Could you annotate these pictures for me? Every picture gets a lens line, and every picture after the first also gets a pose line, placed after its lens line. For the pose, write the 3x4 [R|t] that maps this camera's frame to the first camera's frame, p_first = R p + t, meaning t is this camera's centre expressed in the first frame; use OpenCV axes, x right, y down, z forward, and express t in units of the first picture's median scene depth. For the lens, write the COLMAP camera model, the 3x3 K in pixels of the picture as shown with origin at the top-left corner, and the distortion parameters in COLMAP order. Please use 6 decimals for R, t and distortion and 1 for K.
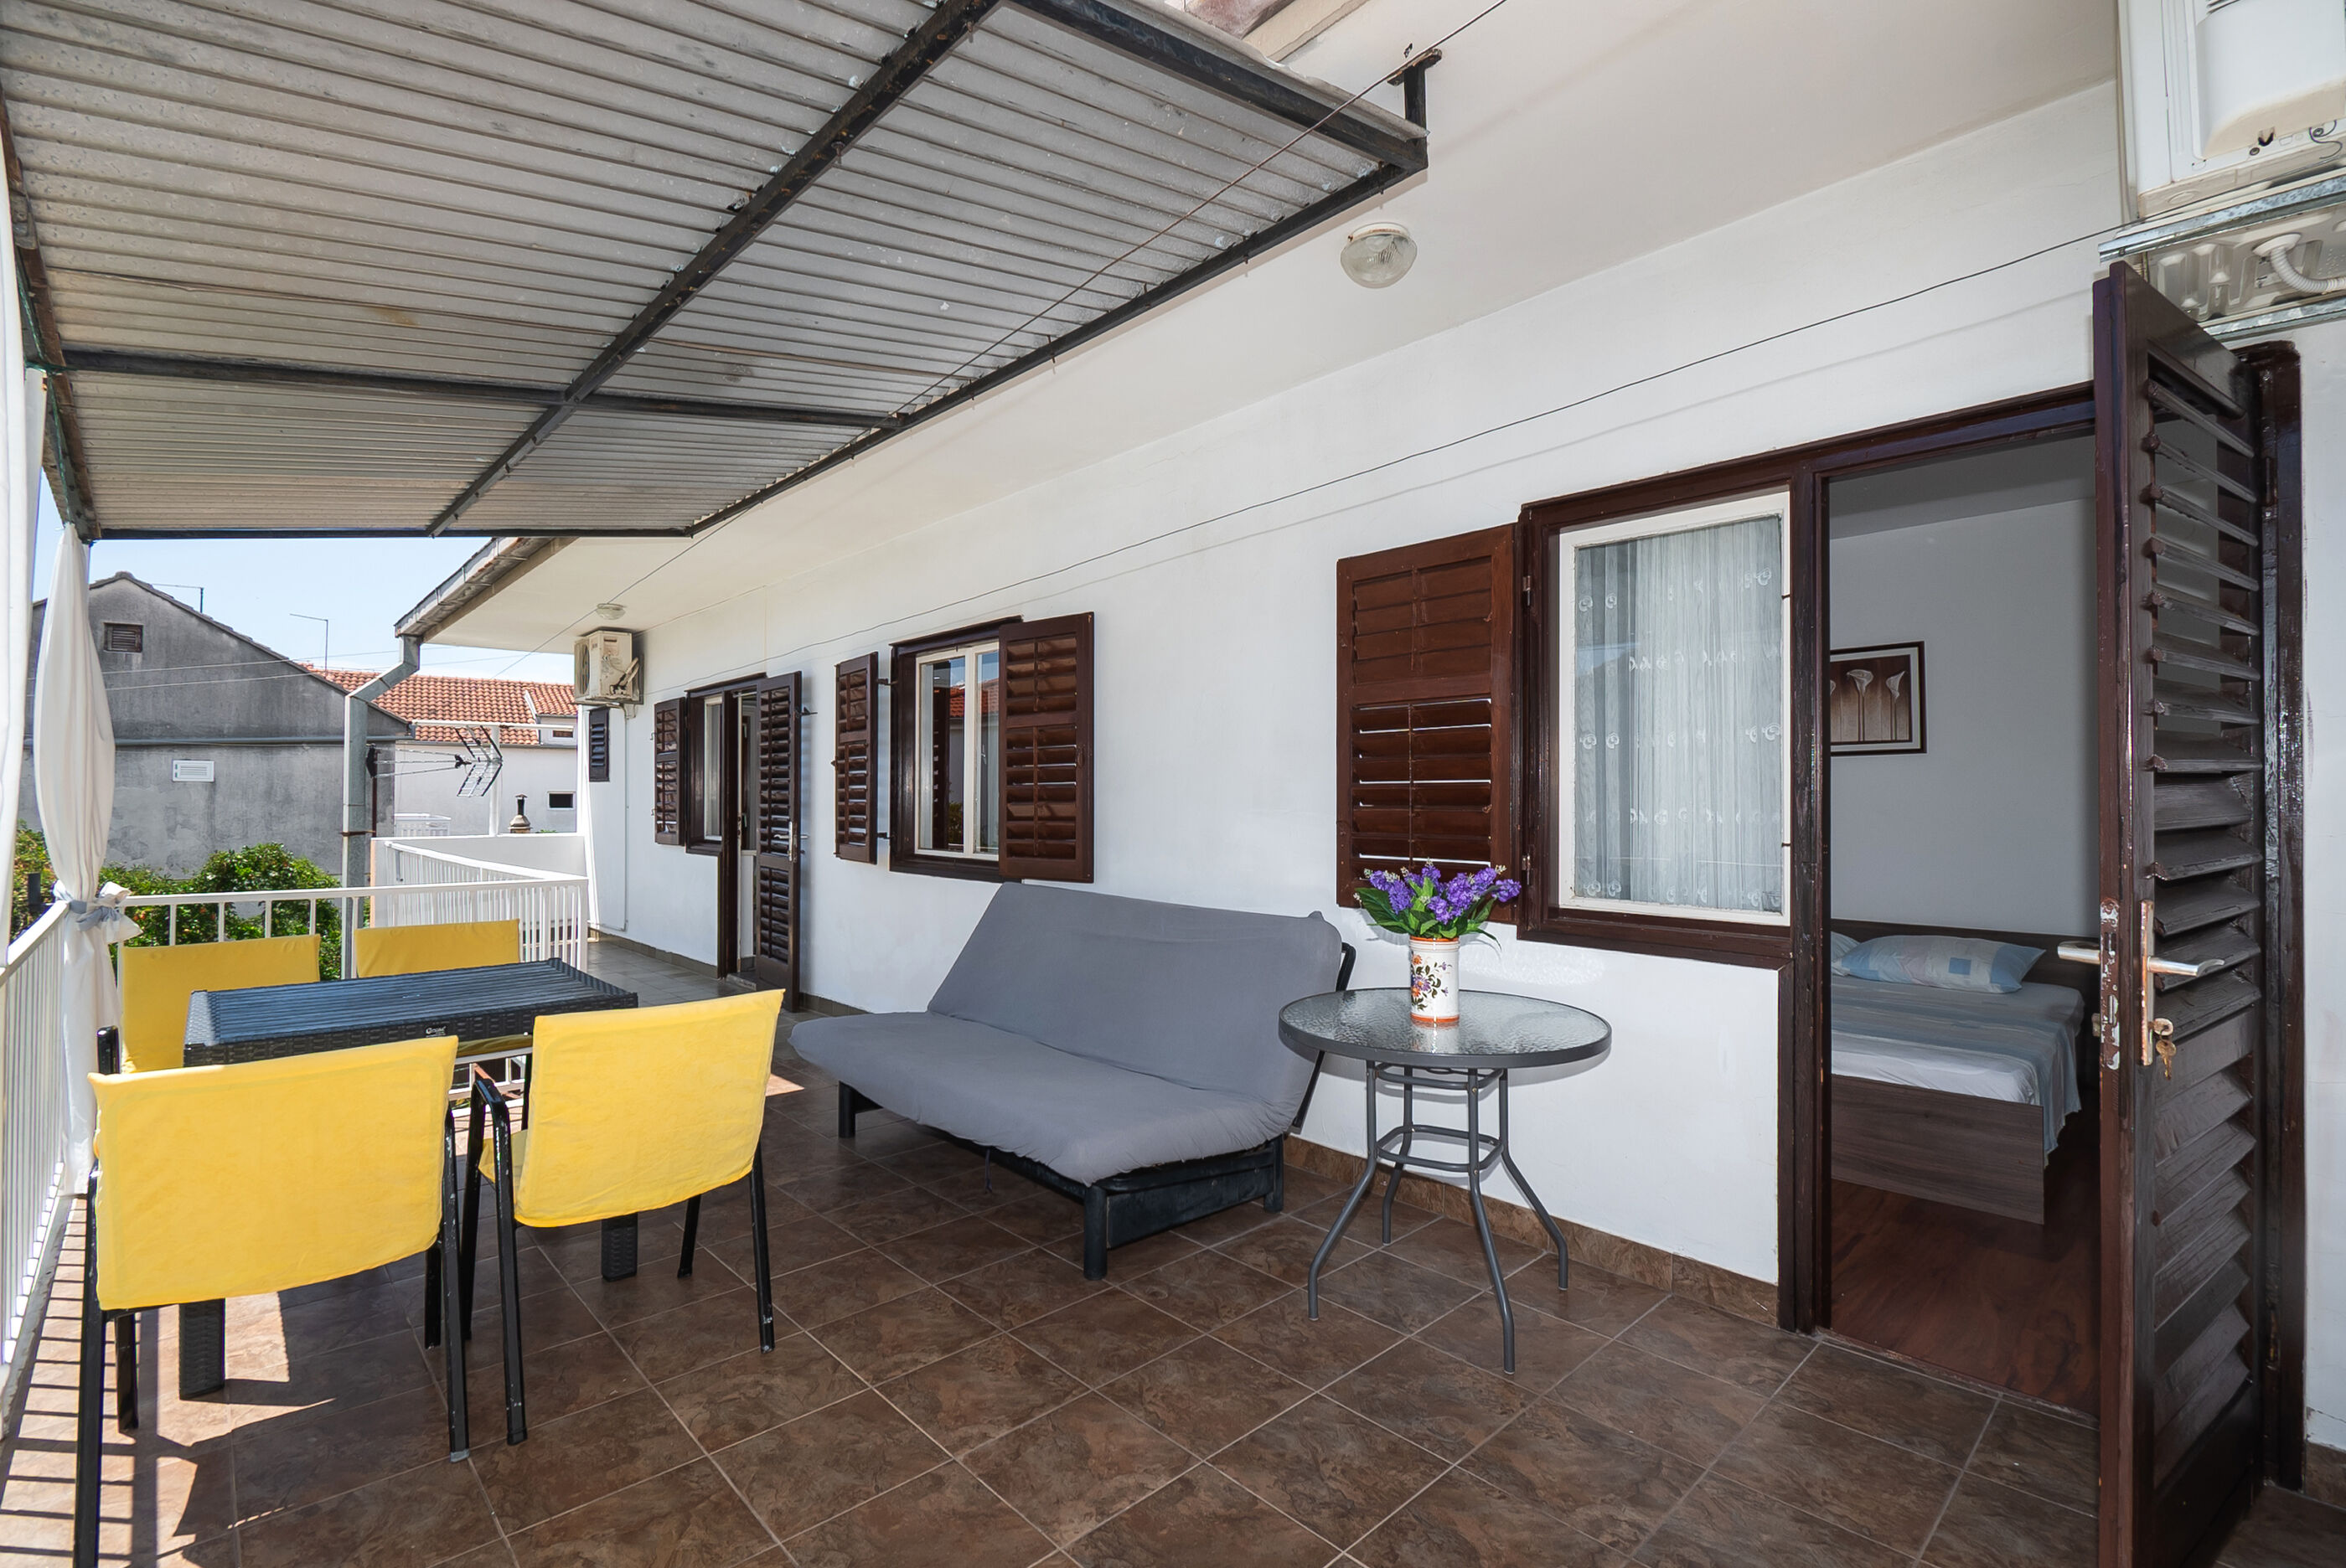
lens RADIAL K [[1052.3, 0, 1181.8], [0, 1052.3, 762.3], [0, 0, 1]] dist [0.002652, -0.010164]
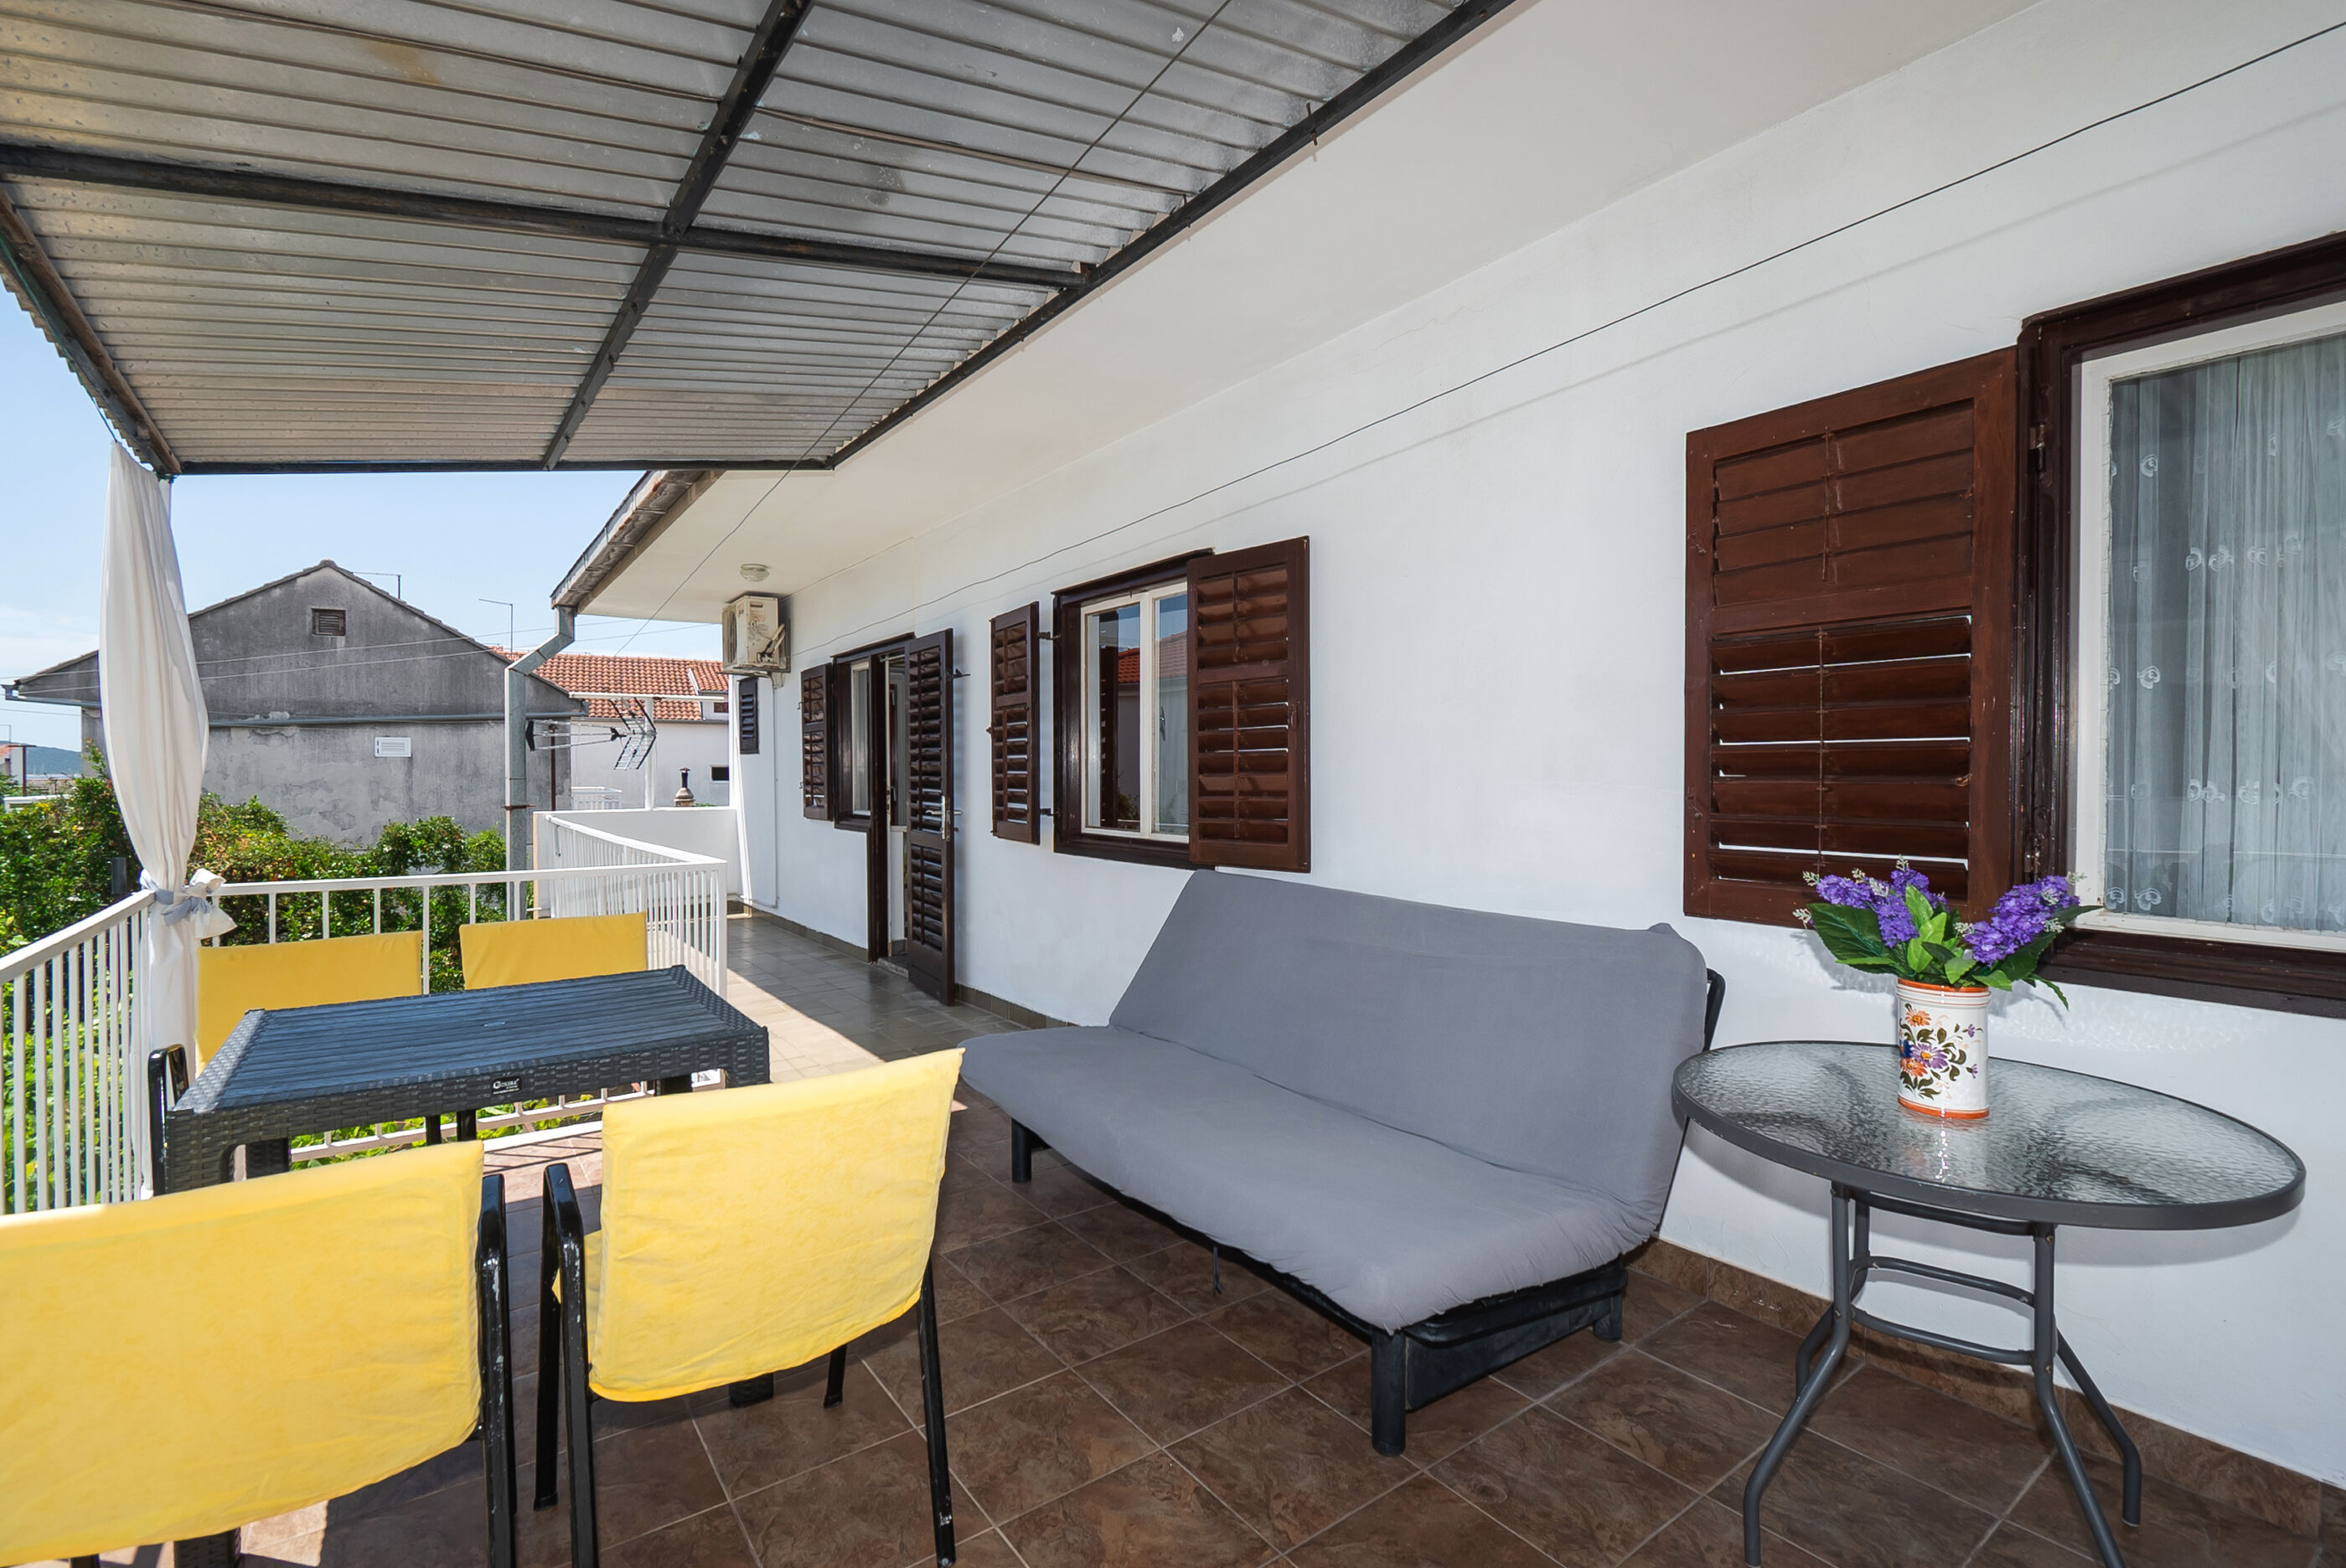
lens RADIAL K [[1050.6, 0, 1169.4], [0, 1050.6, 754.4], [0, 0, 1]] dist [0.002511, -0.010423]
pose [[0.991066, -0.005680, -0.133252, -0.091617], [0.008289, 0.999784, 0.019033, 0.008293], [0.133115, -0.019968, 0.990899, 0.206781]]
